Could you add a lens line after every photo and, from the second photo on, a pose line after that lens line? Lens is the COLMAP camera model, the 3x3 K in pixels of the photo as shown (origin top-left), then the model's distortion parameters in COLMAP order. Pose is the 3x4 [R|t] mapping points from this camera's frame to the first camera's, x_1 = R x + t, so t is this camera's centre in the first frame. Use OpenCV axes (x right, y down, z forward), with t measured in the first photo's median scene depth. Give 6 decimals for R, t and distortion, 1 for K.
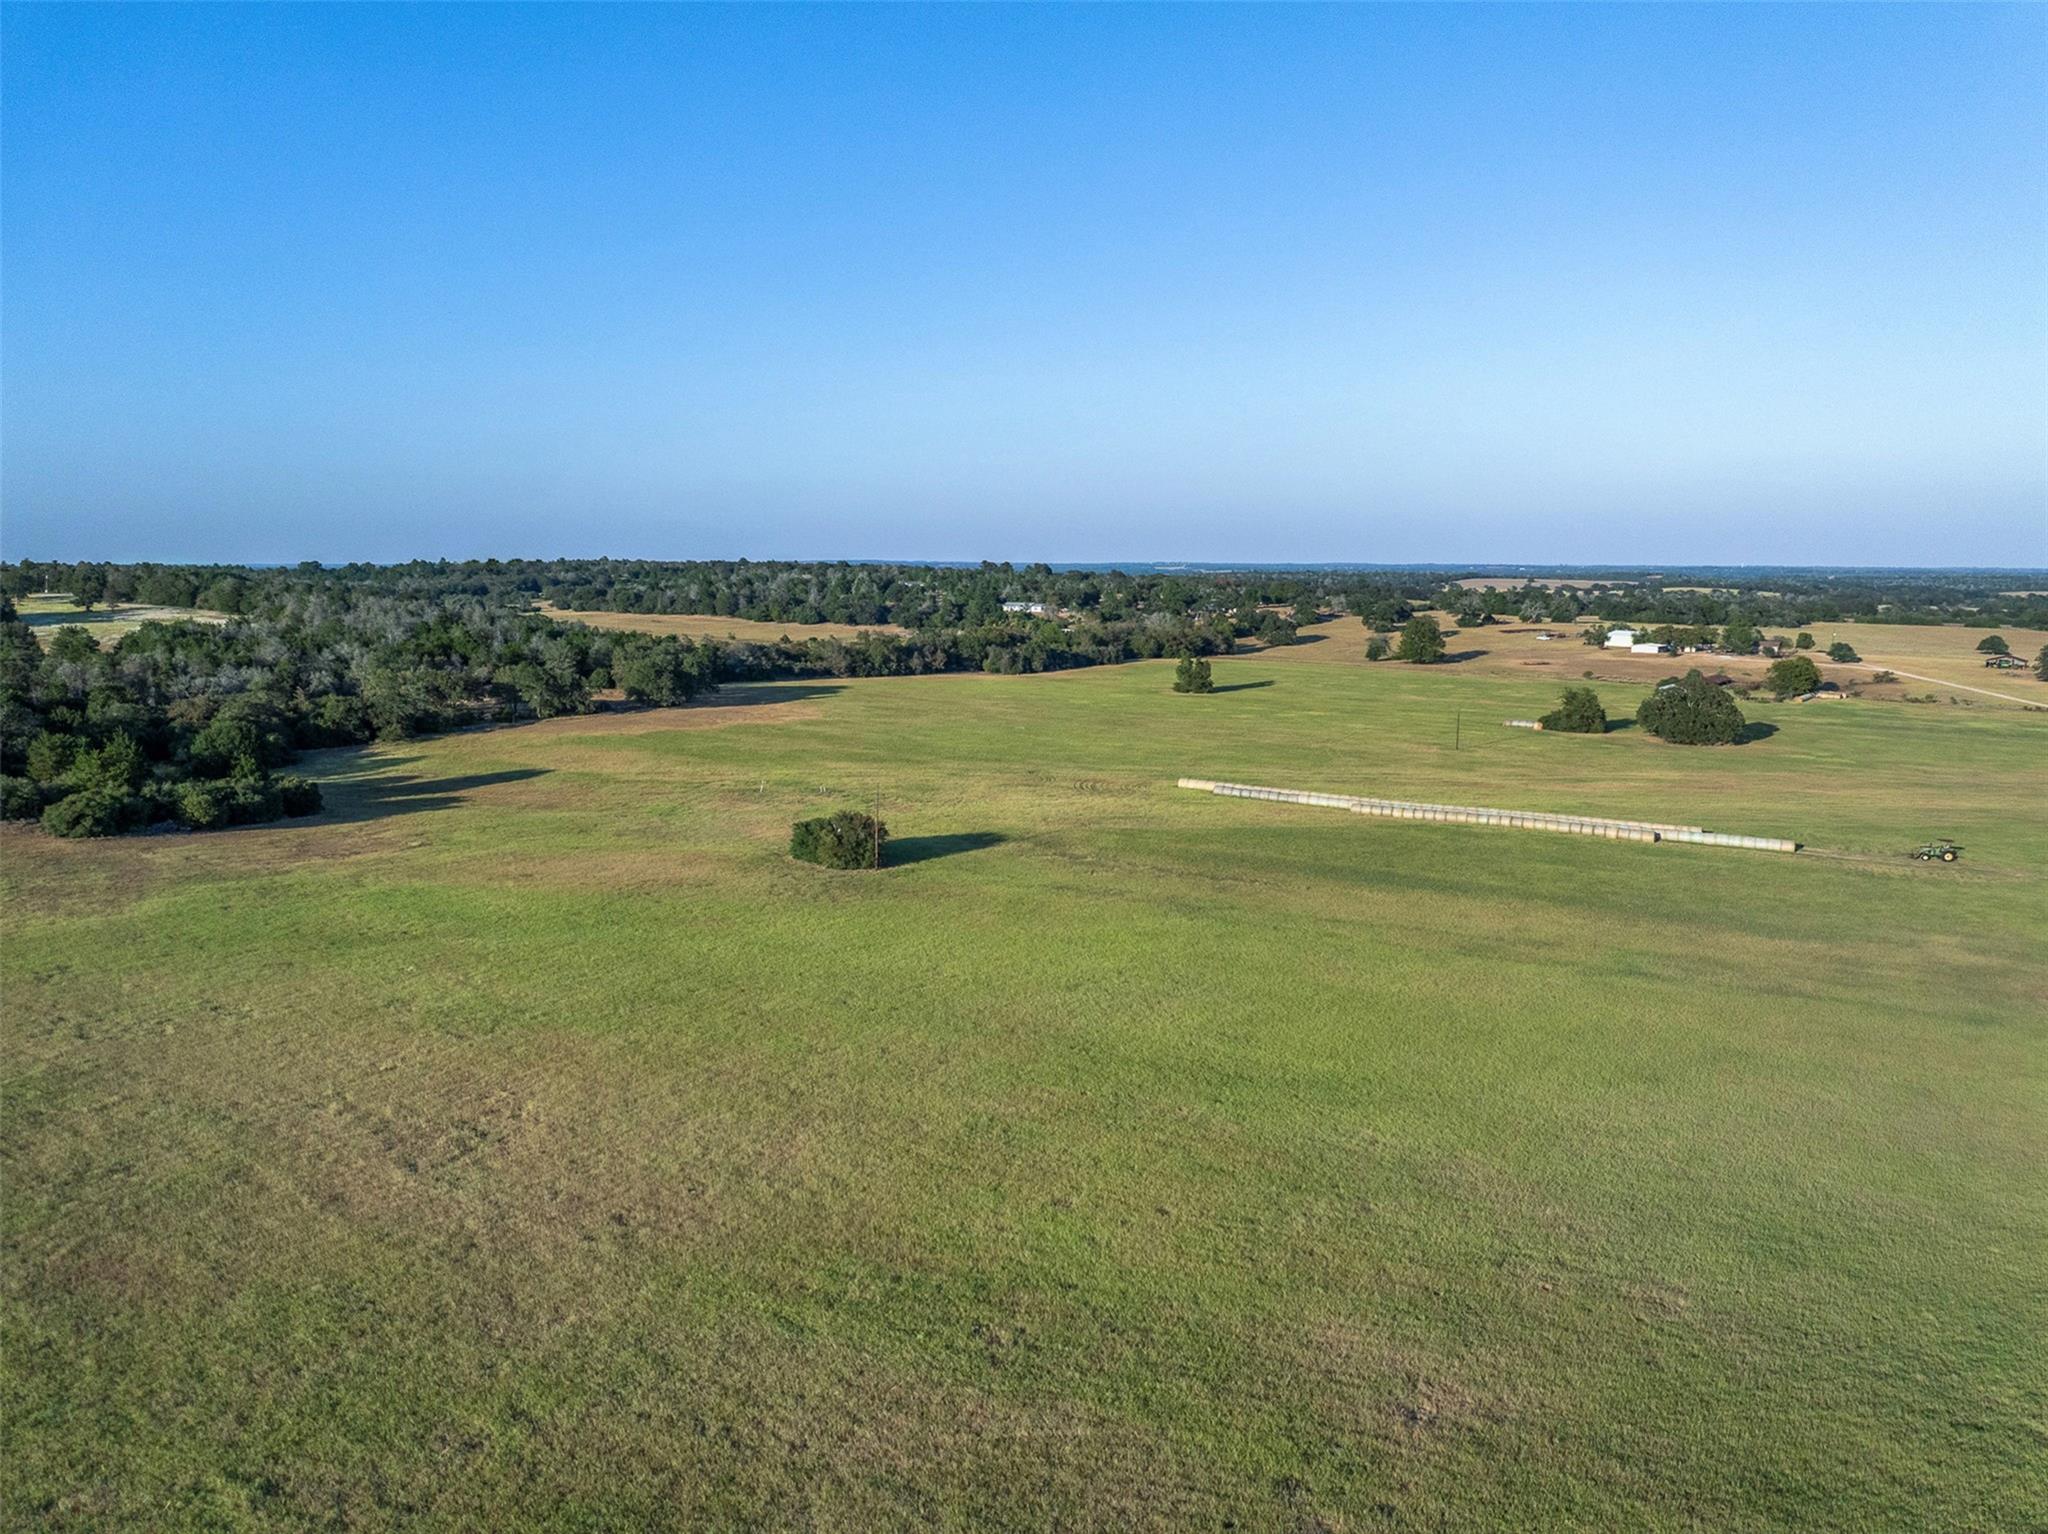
lens RADIAL K [[1442.8, 0, 1032.5], [0, 1442.8, 763.9], [0, 0, 1]] dist [-0.044281, 0.013269]
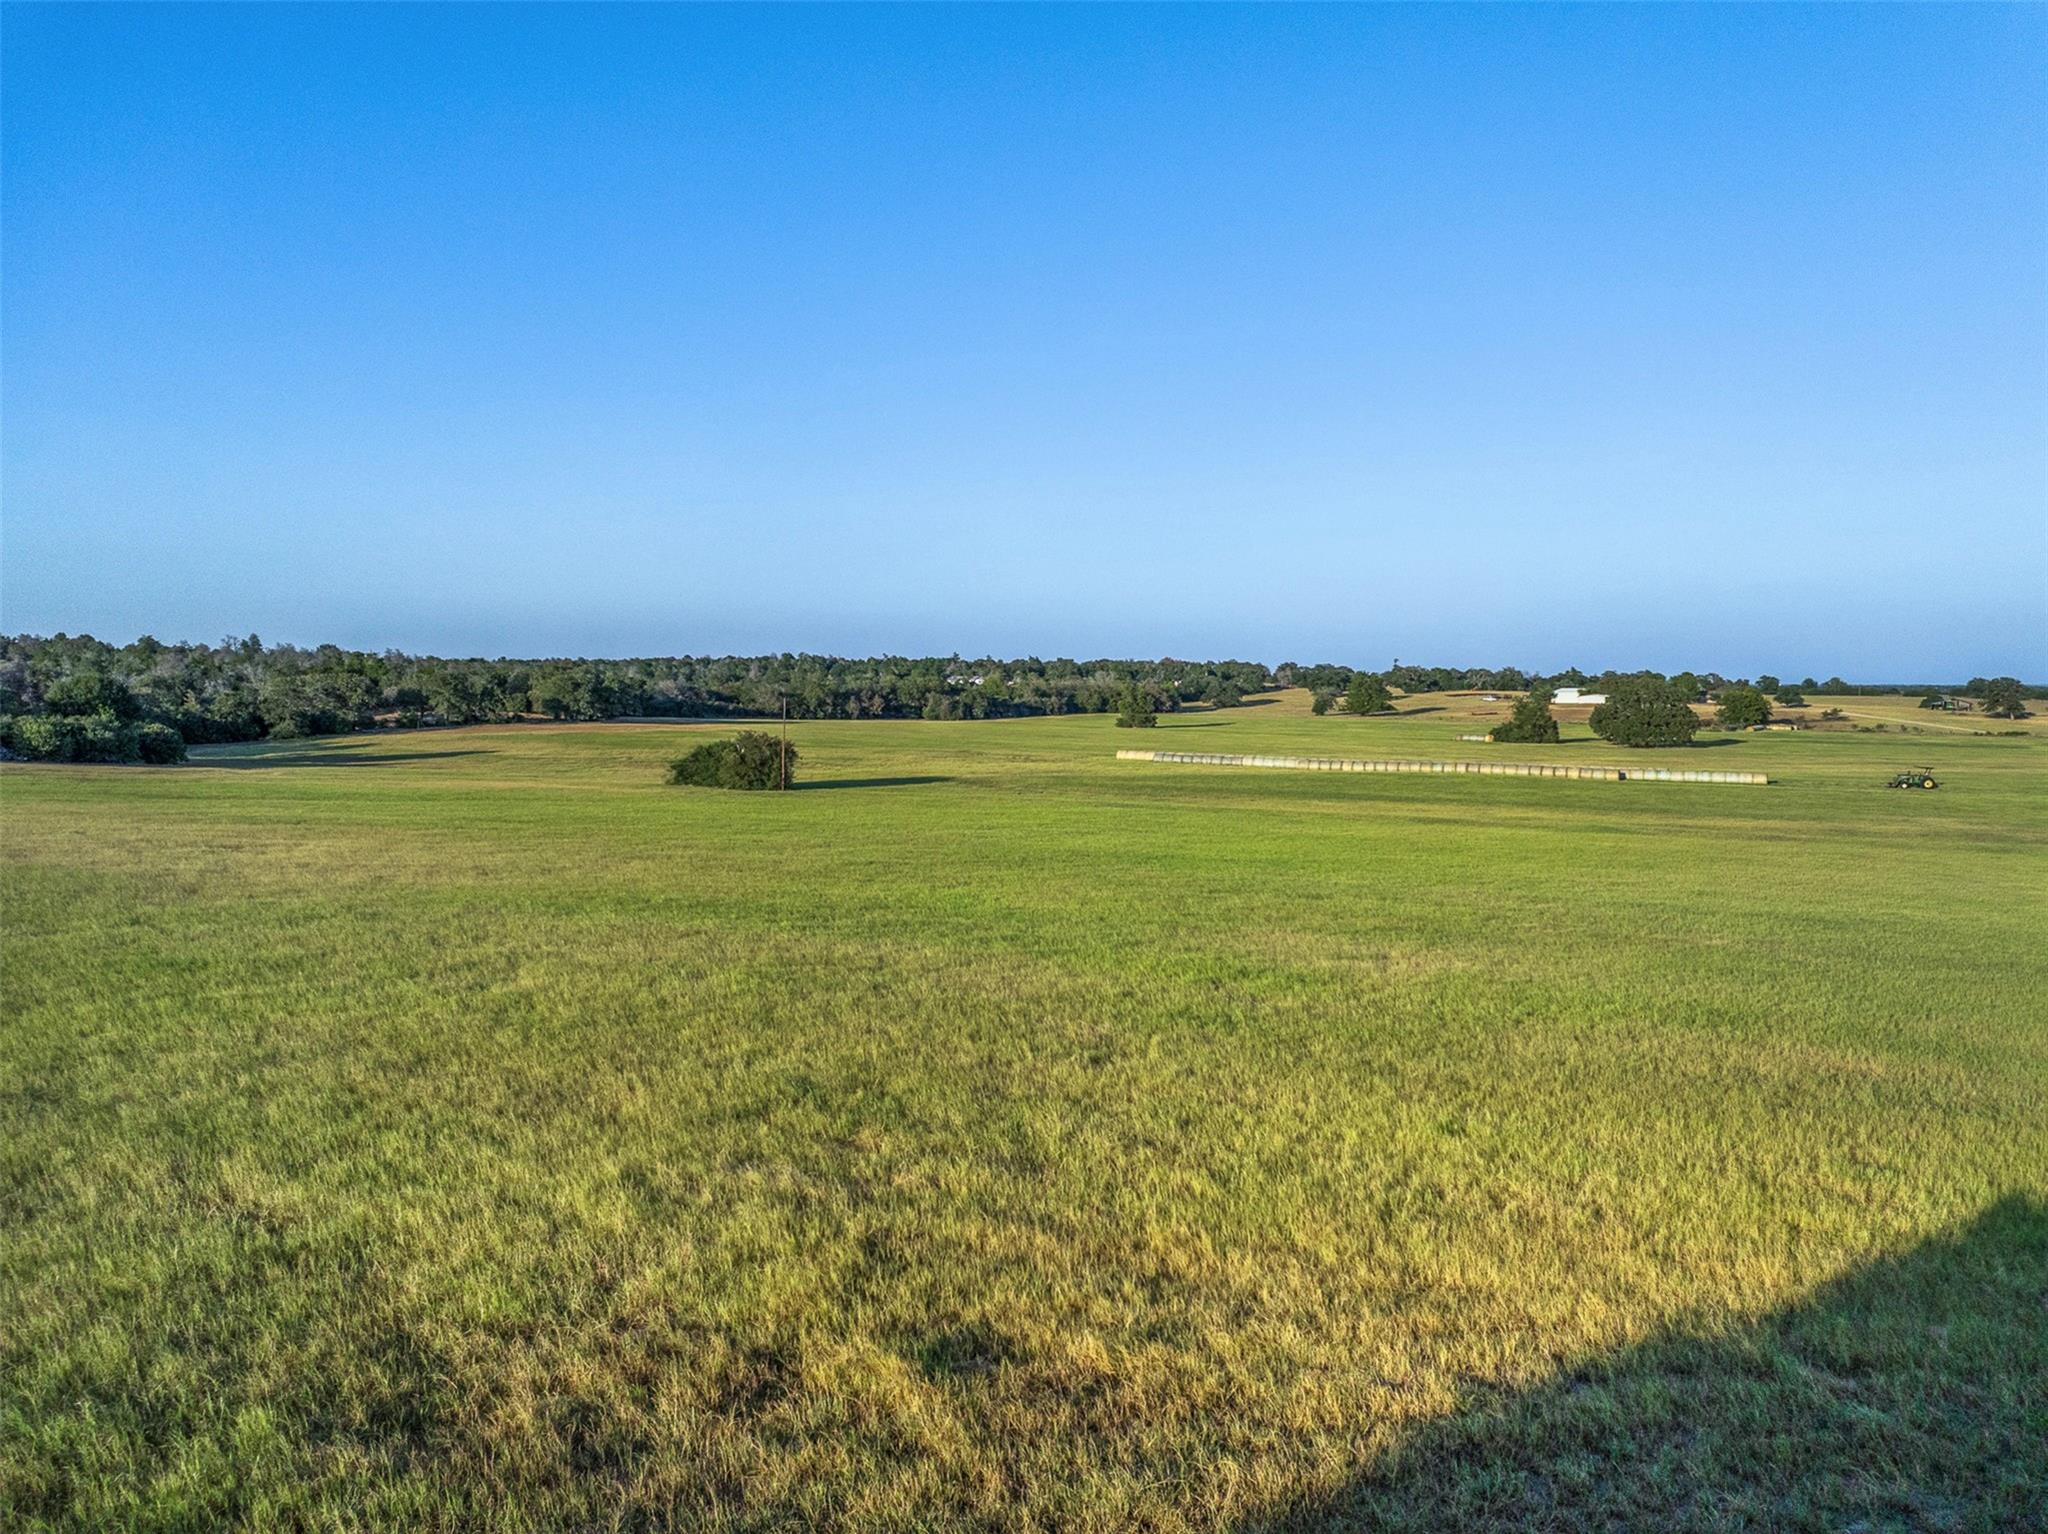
lens RADIAL K [[1442.8, 0, 1032.5], [0, 1442.8, 763.9], [0, 0, 1]] dist [-0.044281, 0.013269]
pose [[0.999418, -0.004379, 0.033819, 0.017488], [0.007245, 0.996347, -0.085086, 0.123198], [-0.033323, 0.085281, 0.995800, 0.075116]]
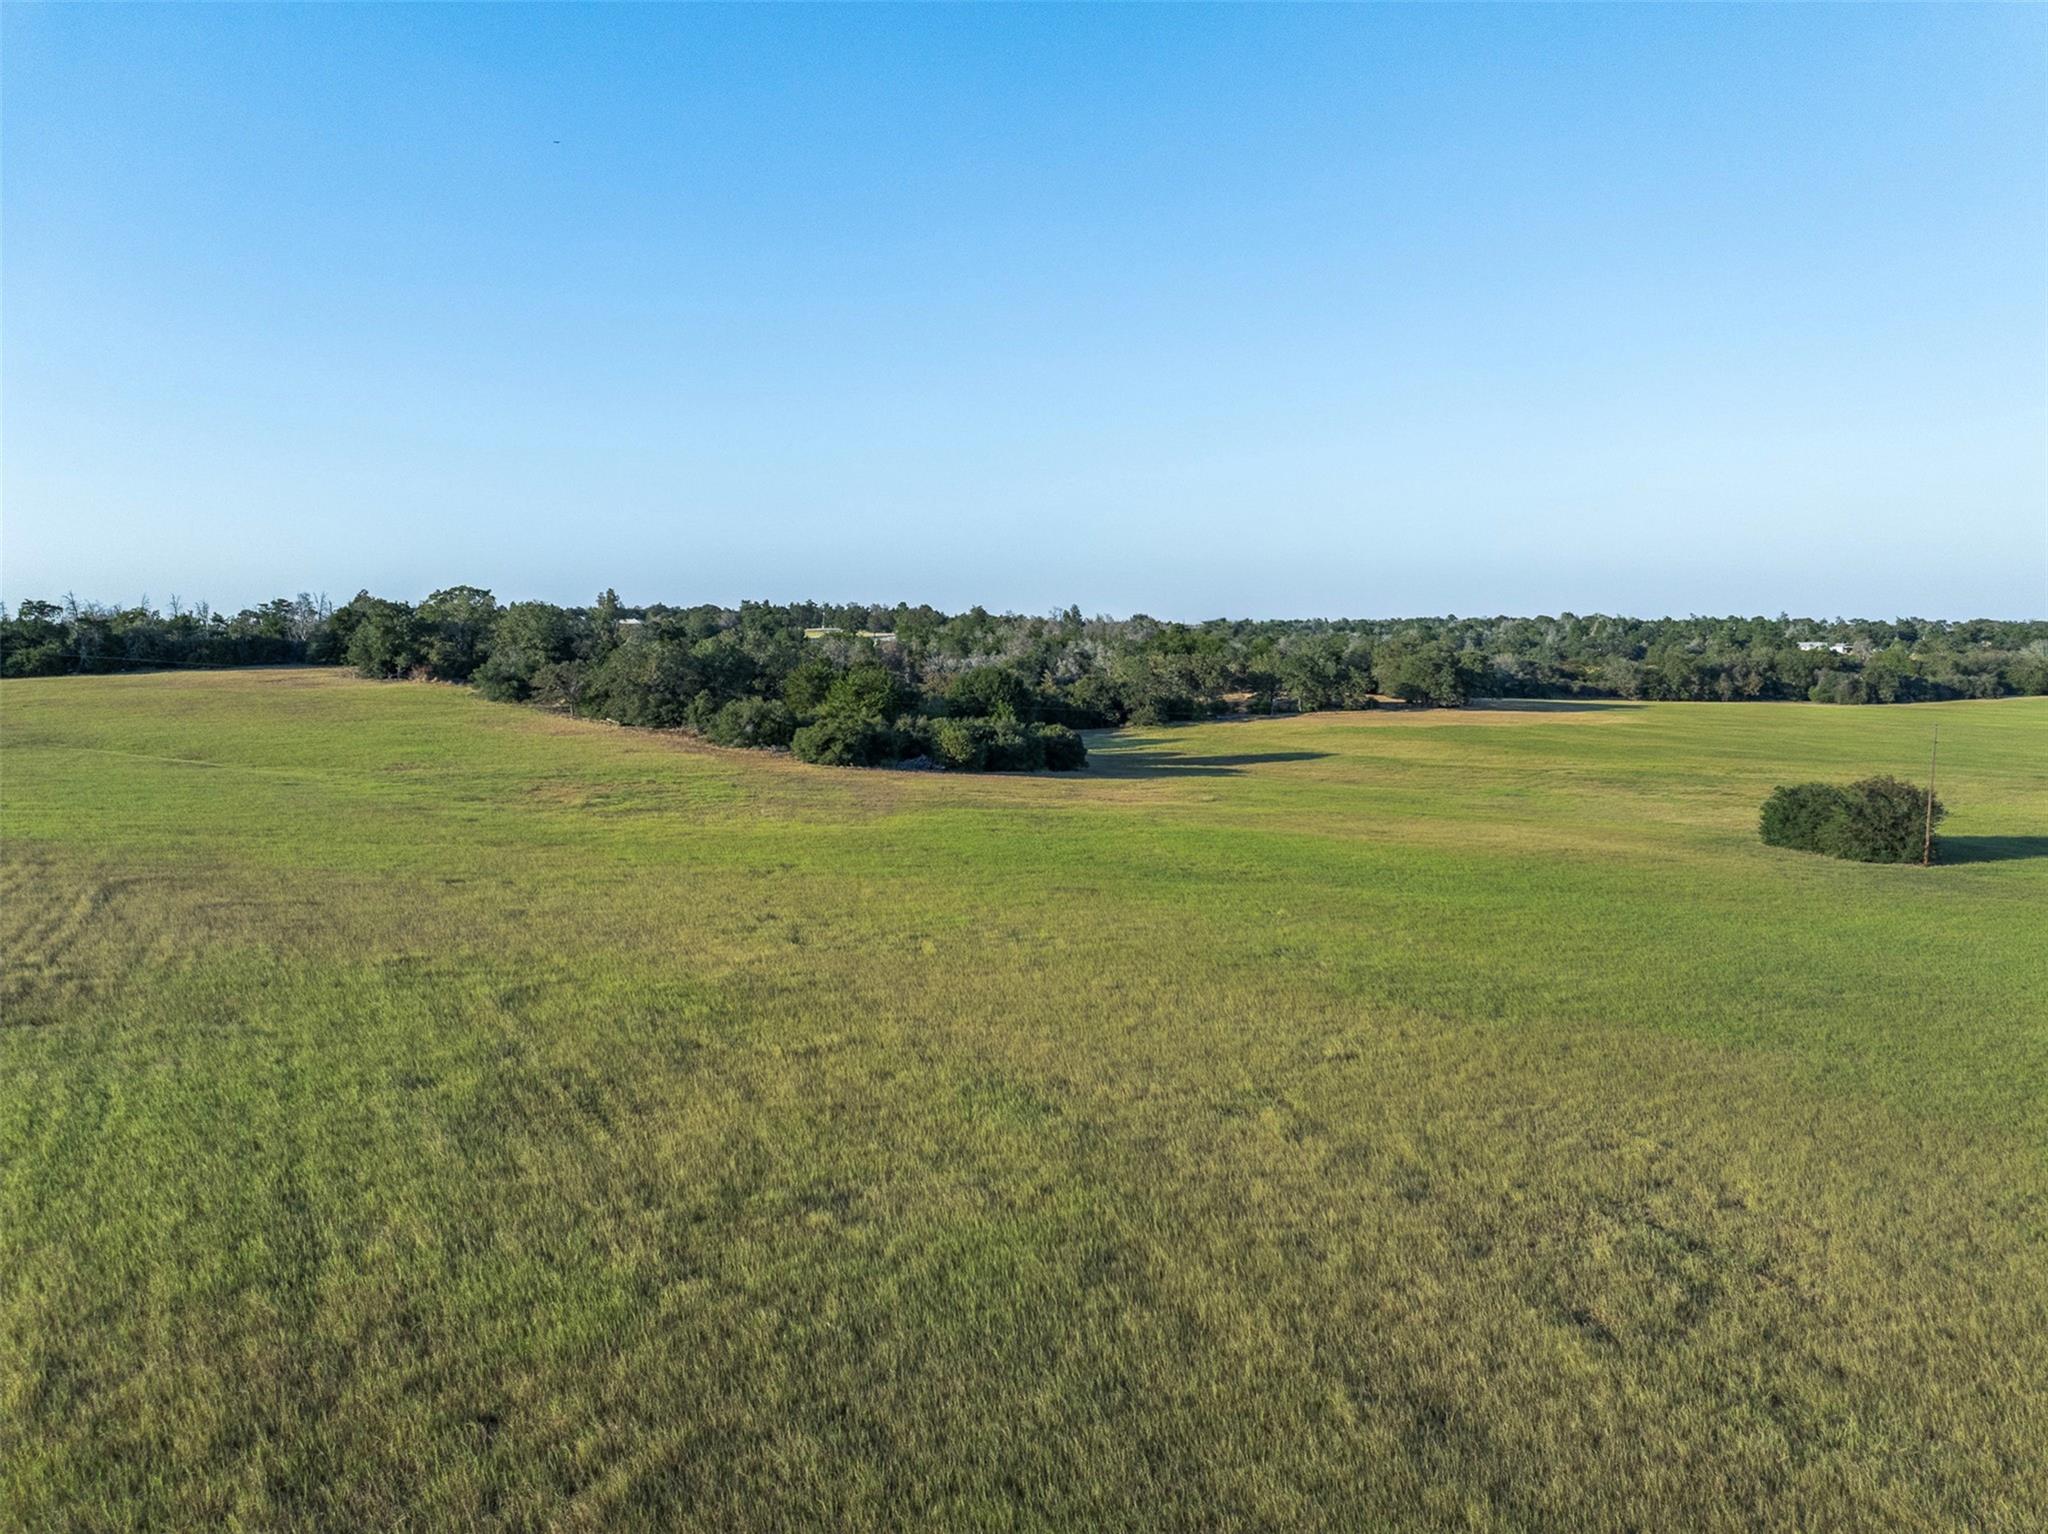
lens RADIAL K [[1442.8, 0, 1032.5], [0, 1442.8, 763.9], [0, 0, 1]] dist [-0.044281, 0.013269]
pose [[0.894881, 0.034377, -0.444980, -0.165529], [-0.058844, 0.997413, -0.041284, 0.070759], [0.442409, 0.063128, 0.894589, 0.260413]]
